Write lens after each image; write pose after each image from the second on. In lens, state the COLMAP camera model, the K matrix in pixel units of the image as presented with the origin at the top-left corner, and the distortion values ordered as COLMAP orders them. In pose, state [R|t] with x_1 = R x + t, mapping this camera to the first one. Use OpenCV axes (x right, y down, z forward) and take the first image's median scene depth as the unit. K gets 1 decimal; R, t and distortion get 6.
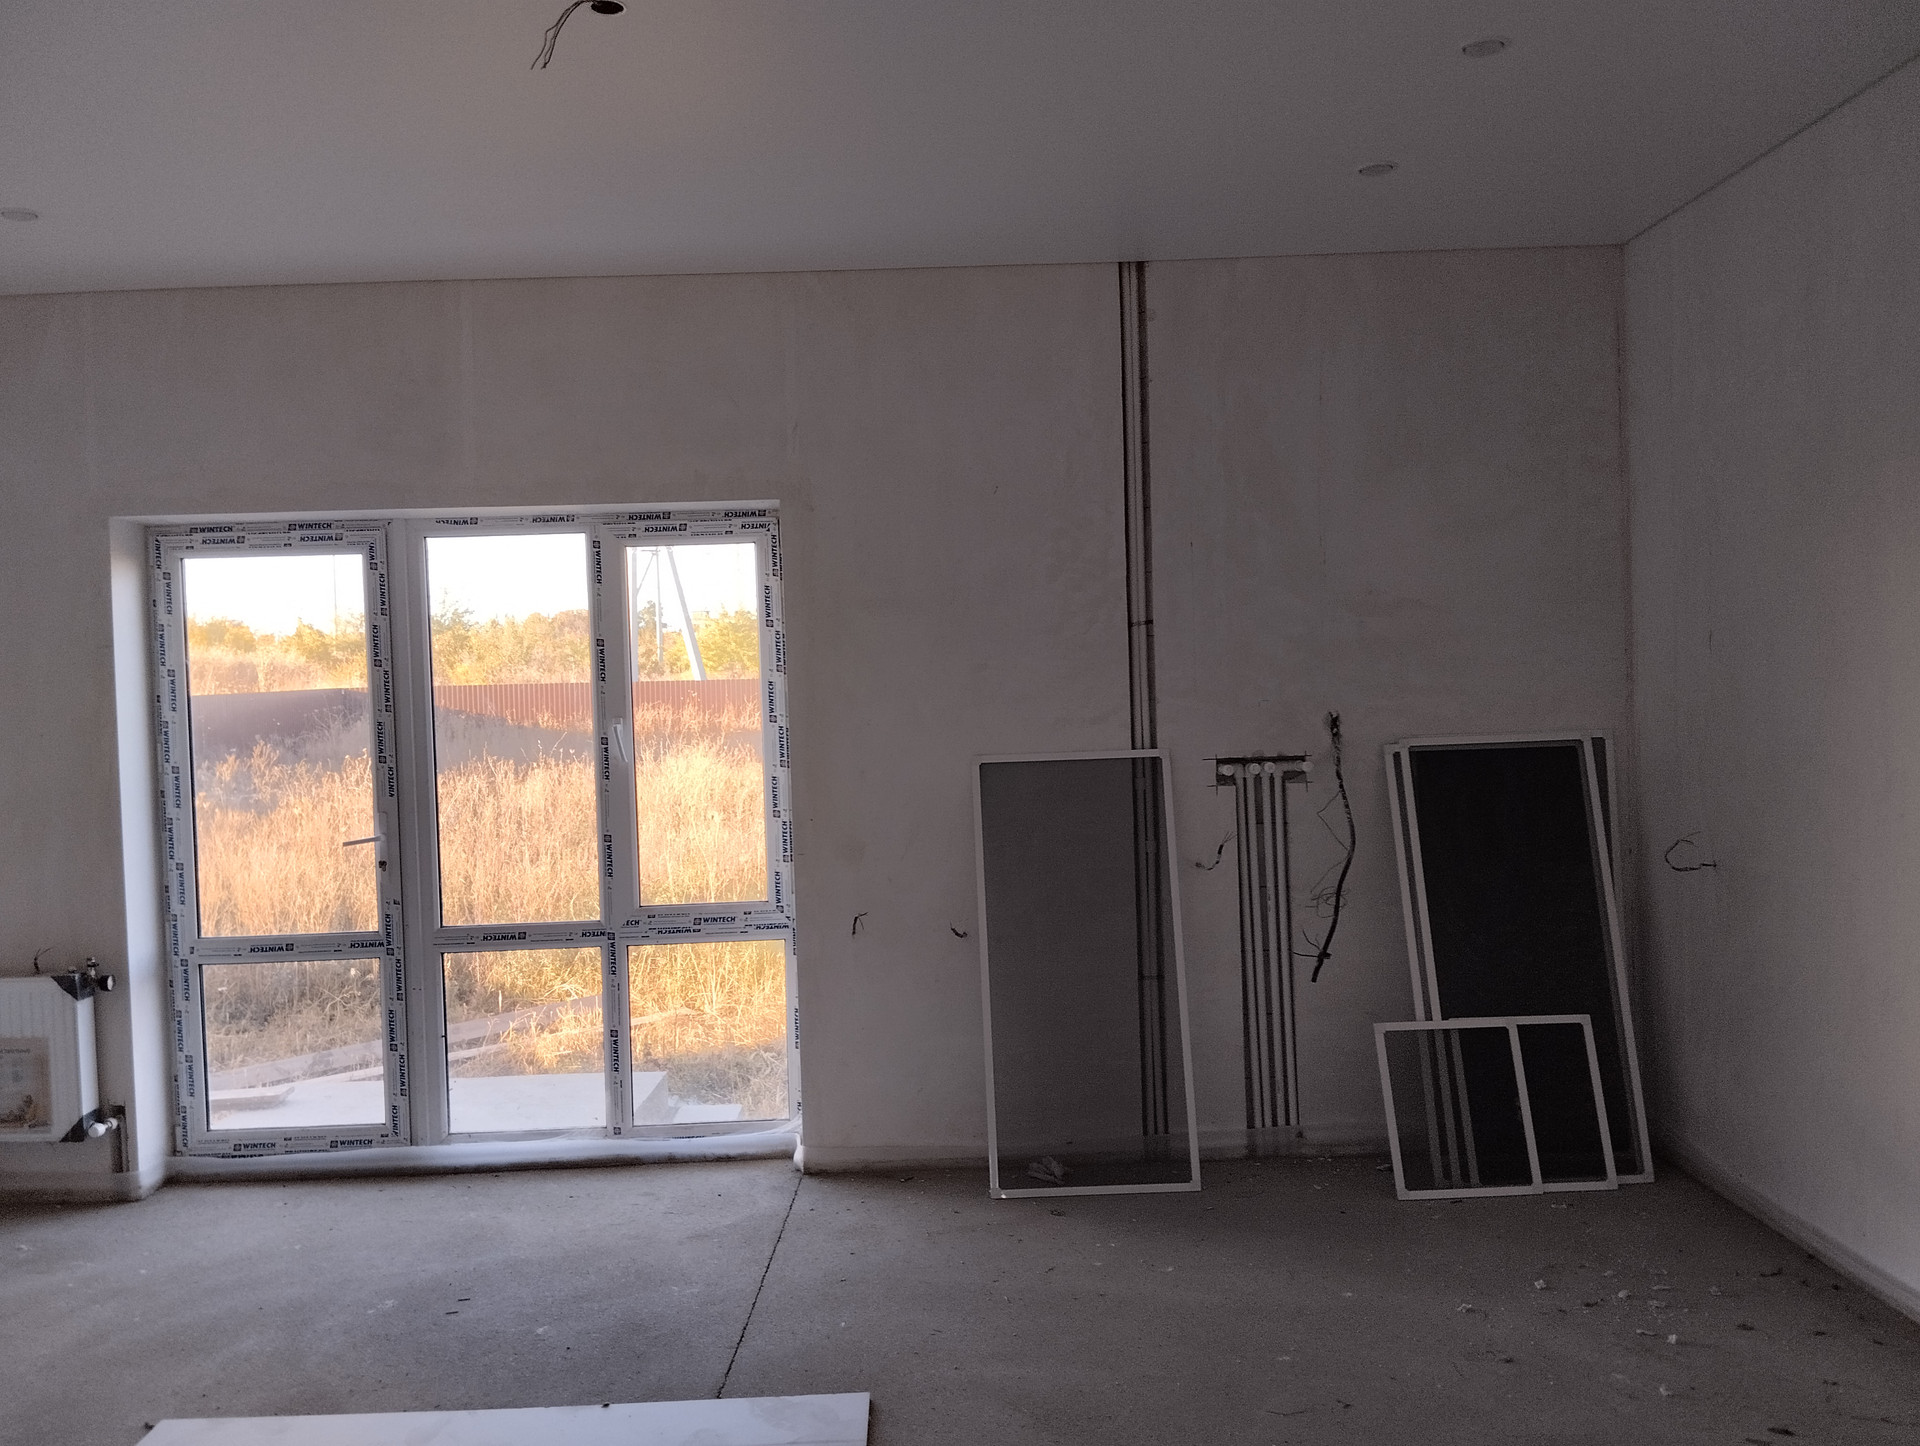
lens RADIAL K [[1552.0, 0, 960.0], [0, 1552.0, 723.0], [0, 0, 1]] dist [0.105554, -0.182261]
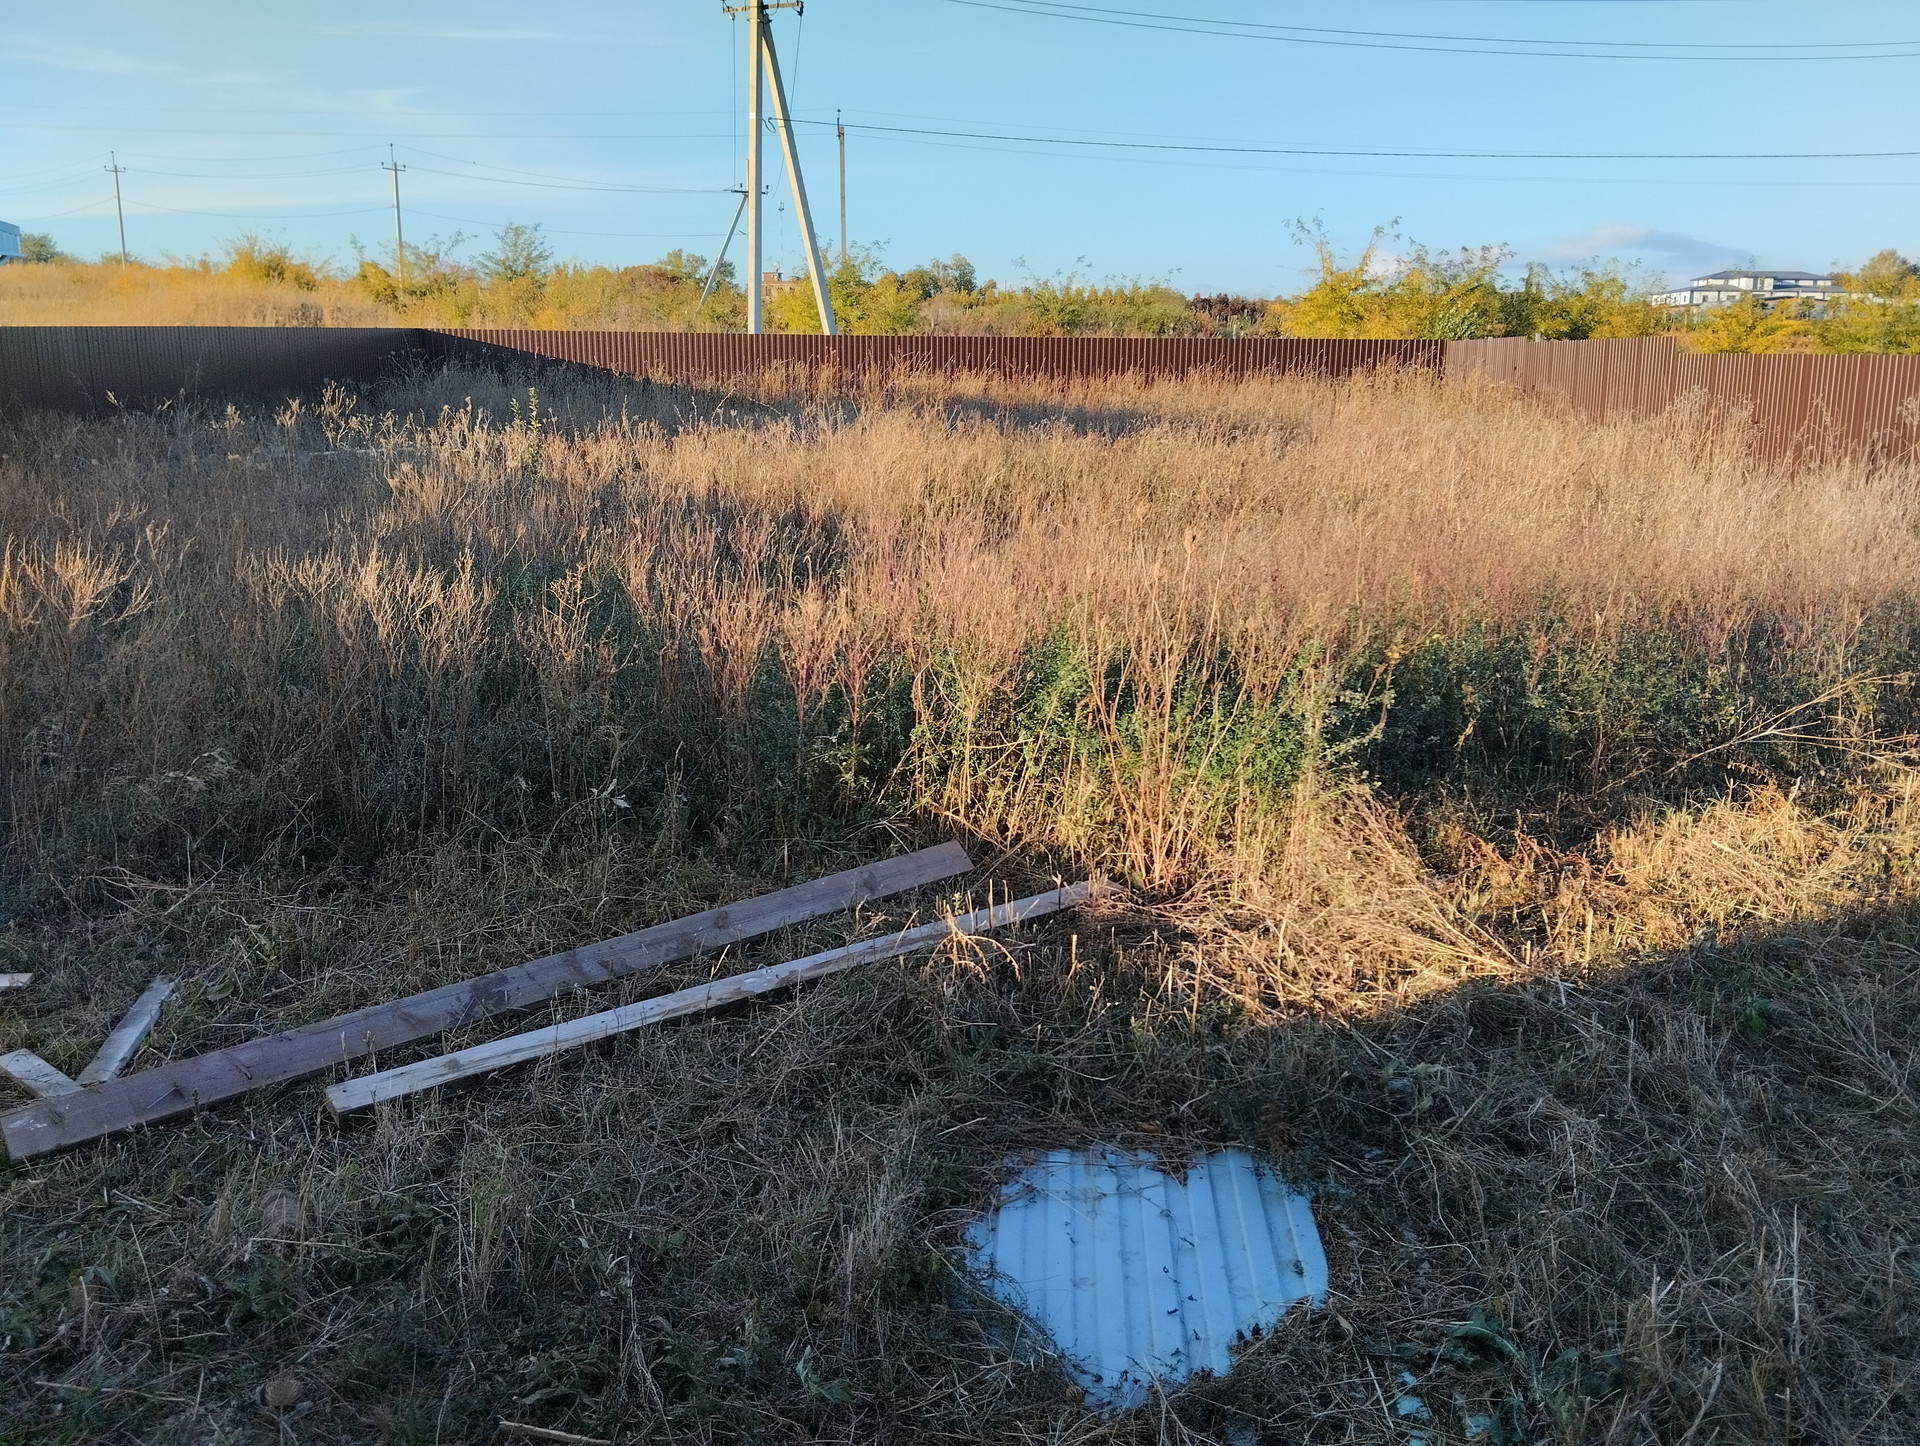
lens RADIAL K [[1567.5, 0, 974.7], [0, 1567.5, 706.3], [0, 0, 1]] dist [0.089500, -0.182486]
pose [[0.998697, 0.041352, -0.029919, -0.415219], [-0.034904, 0.981011, 0.190784, 0.032757], [0.037240, -0.189491, 0.981176, 0.914117]]
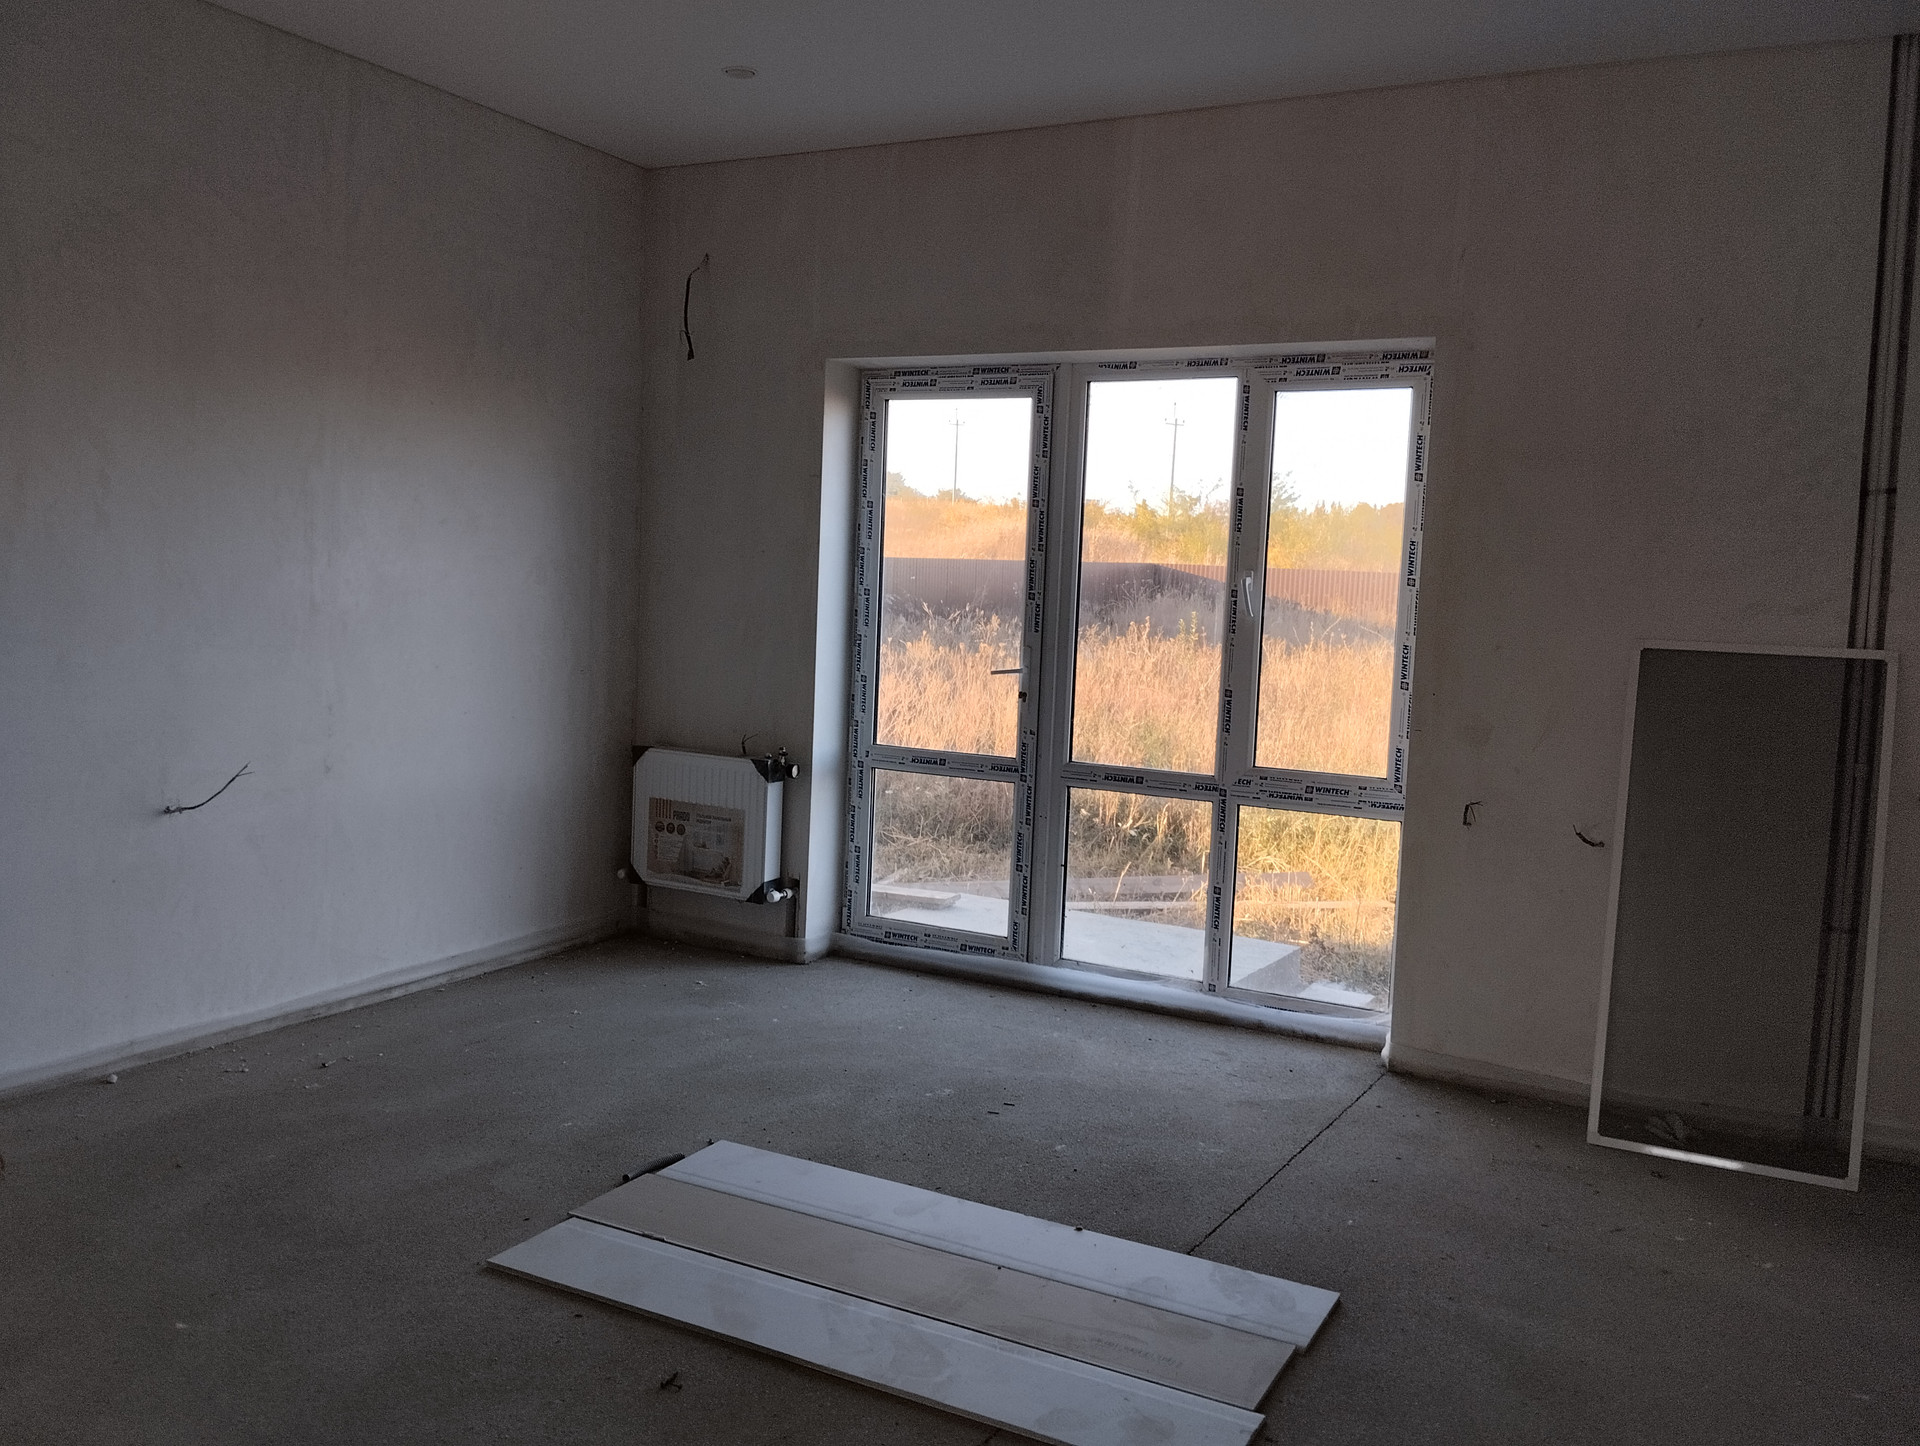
lens RADIAL K [[1567.5, 0, 974.7], [0, 1567.5, 706.3], [0, 0, 1]] dist [0.089500, -0.182486]
pose [[0.873654, 0.106189, -0.474819, 0.104549], [-0.079420, 0.993928, 0.076152, 0.019827], [0.480023, -0.028821, 0.876782, 0.061675]]
